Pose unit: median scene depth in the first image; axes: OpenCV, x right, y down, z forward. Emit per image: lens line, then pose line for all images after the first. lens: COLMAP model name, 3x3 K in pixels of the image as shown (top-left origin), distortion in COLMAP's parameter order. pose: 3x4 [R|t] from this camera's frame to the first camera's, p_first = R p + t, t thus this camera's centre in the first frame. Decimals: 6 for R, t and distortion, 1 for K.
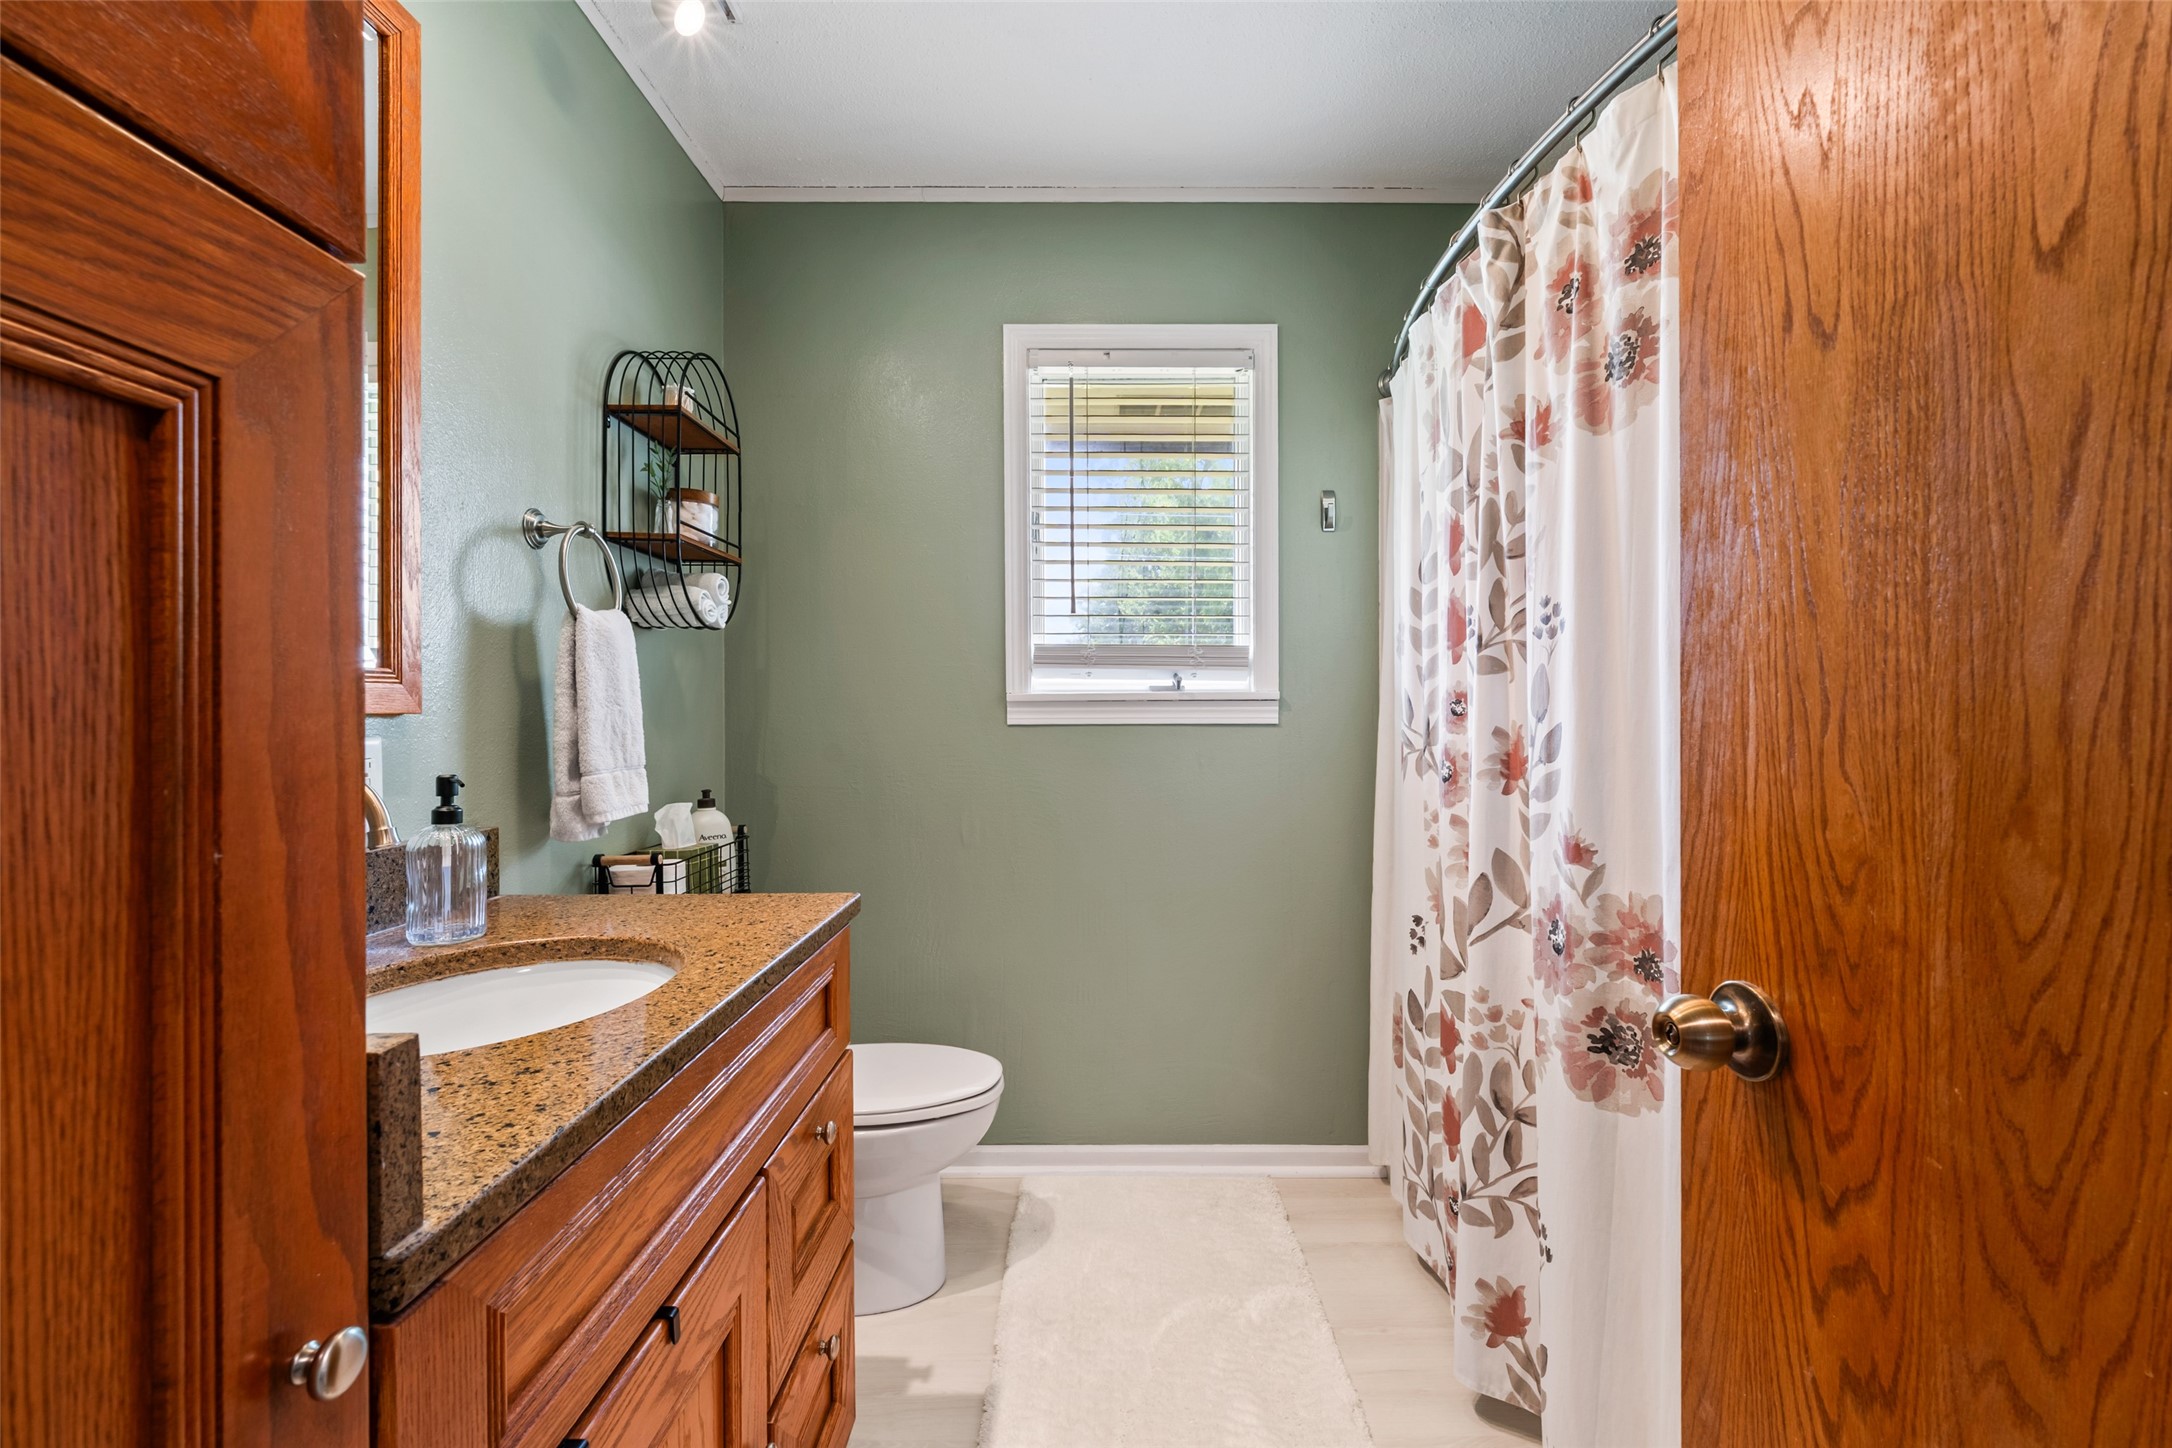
lens RADIAL K [[940.5, 0, 1068.7], [0, 940.5, 684.8], [0, 0, 1]] dist [0.009906, -0.007437]
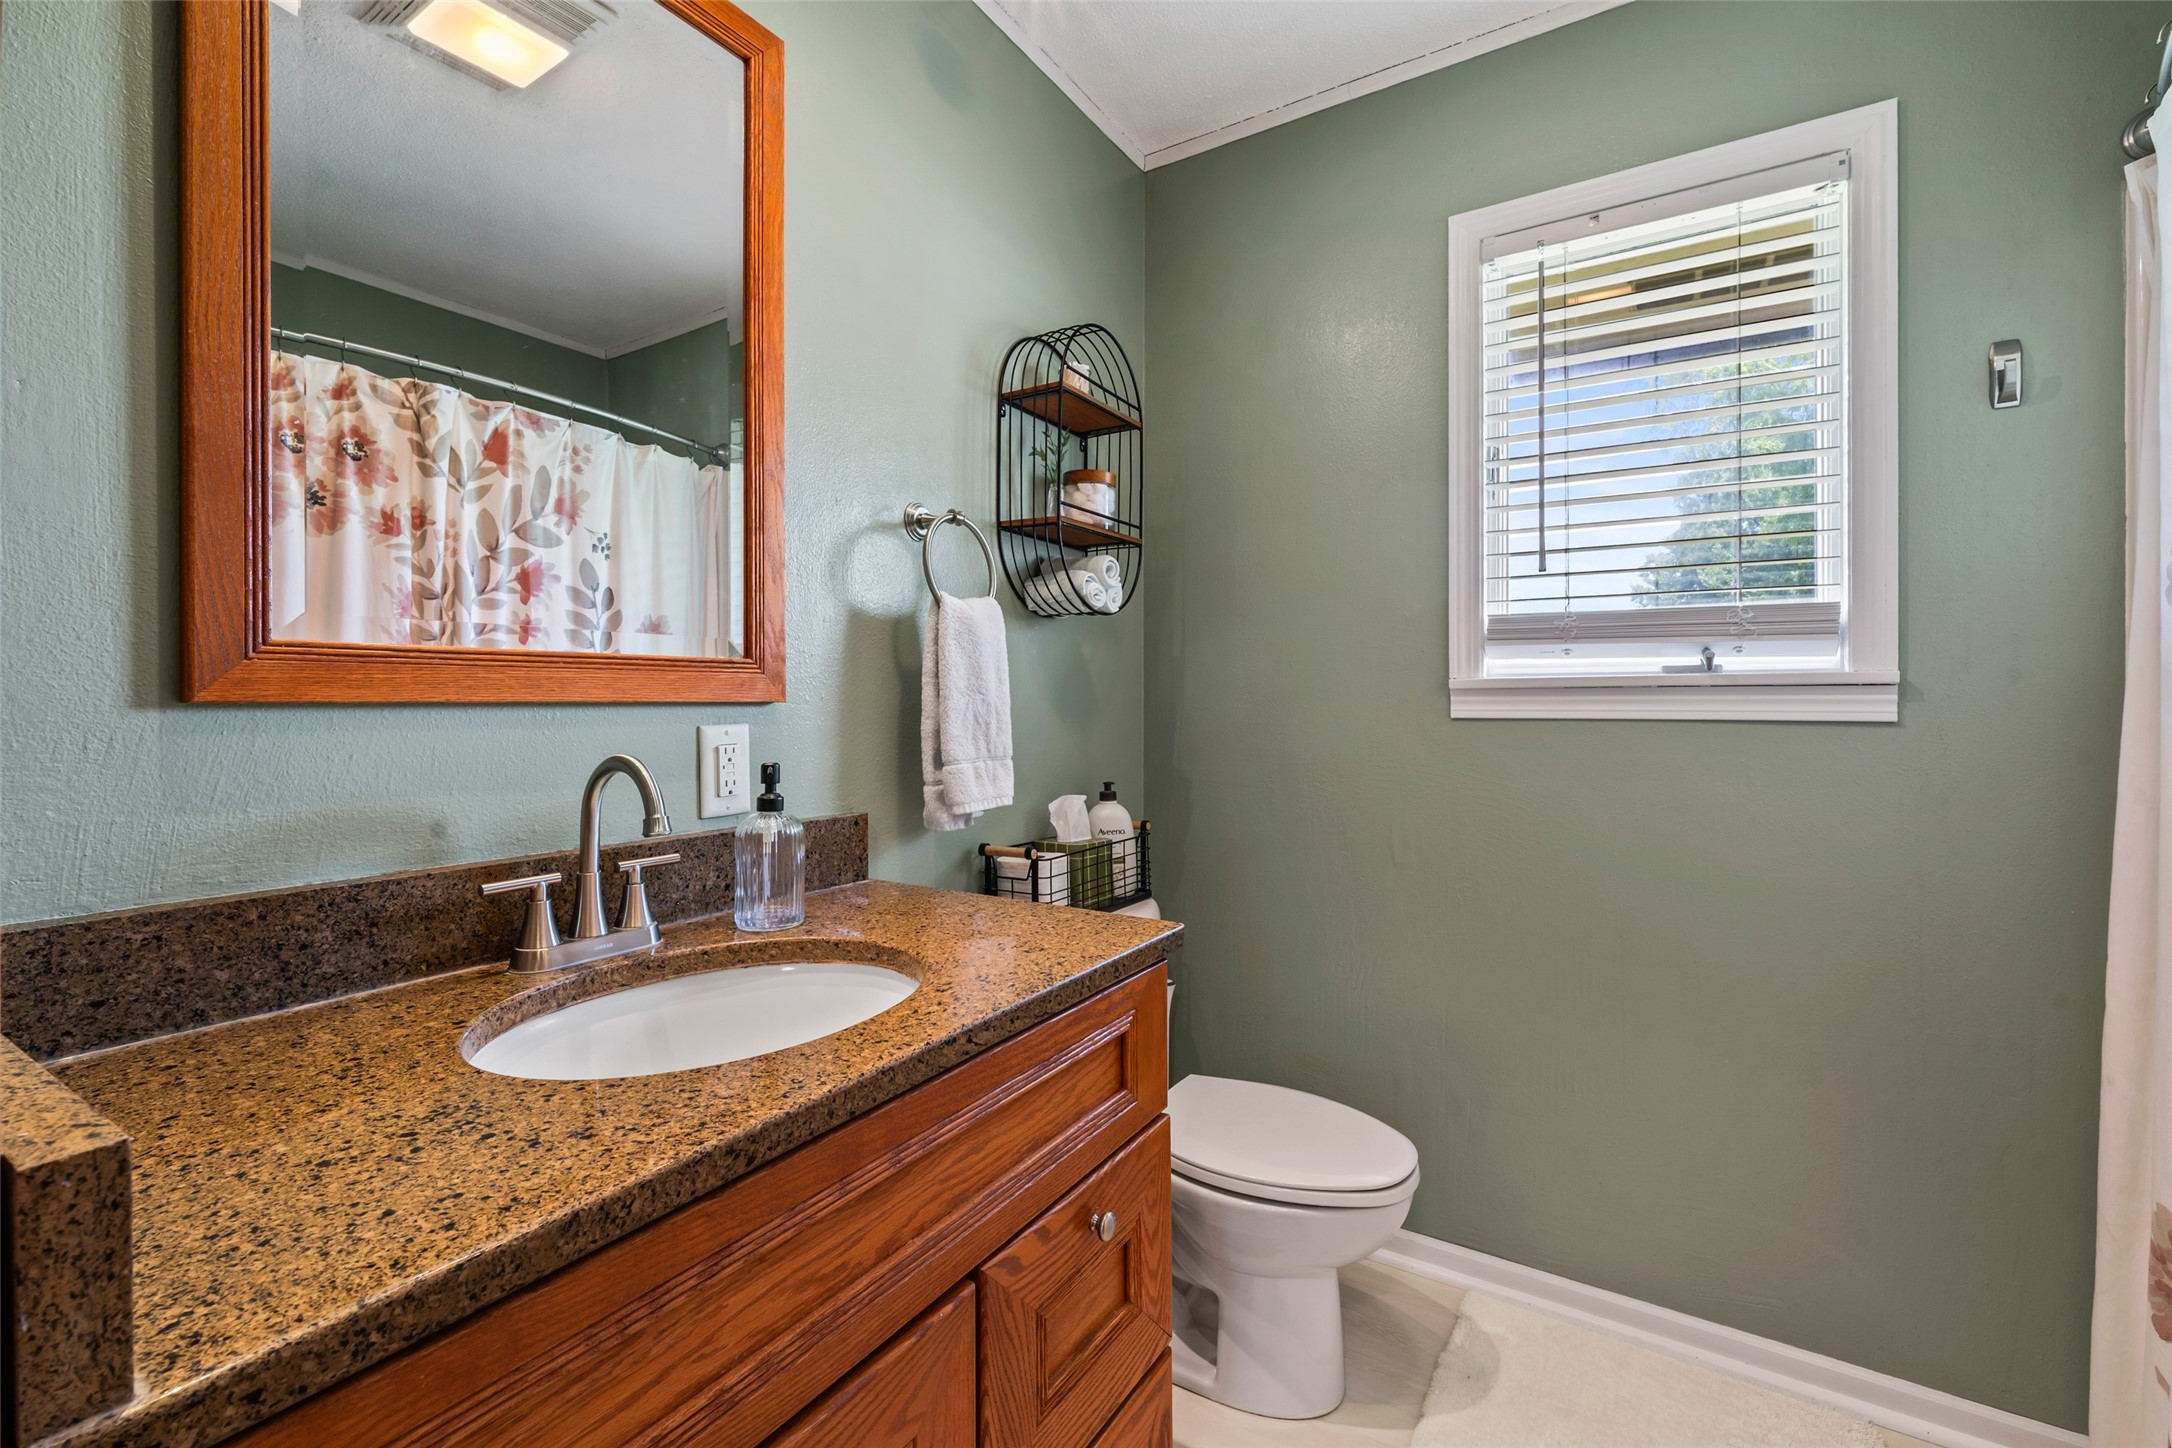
lens RADIAL K [[910.0, 0, 1086.4], [0, 910.0, 693.0], [0, 0, 1]] dist [0.011281, -0.006121]
pose [[0.855501, -0.003478, -0.517789, 0.088429], [0.013310, 0.999795, 0.015276, 0.006653], [0.517629, -0.019961, 0.855372, 0.220218]]
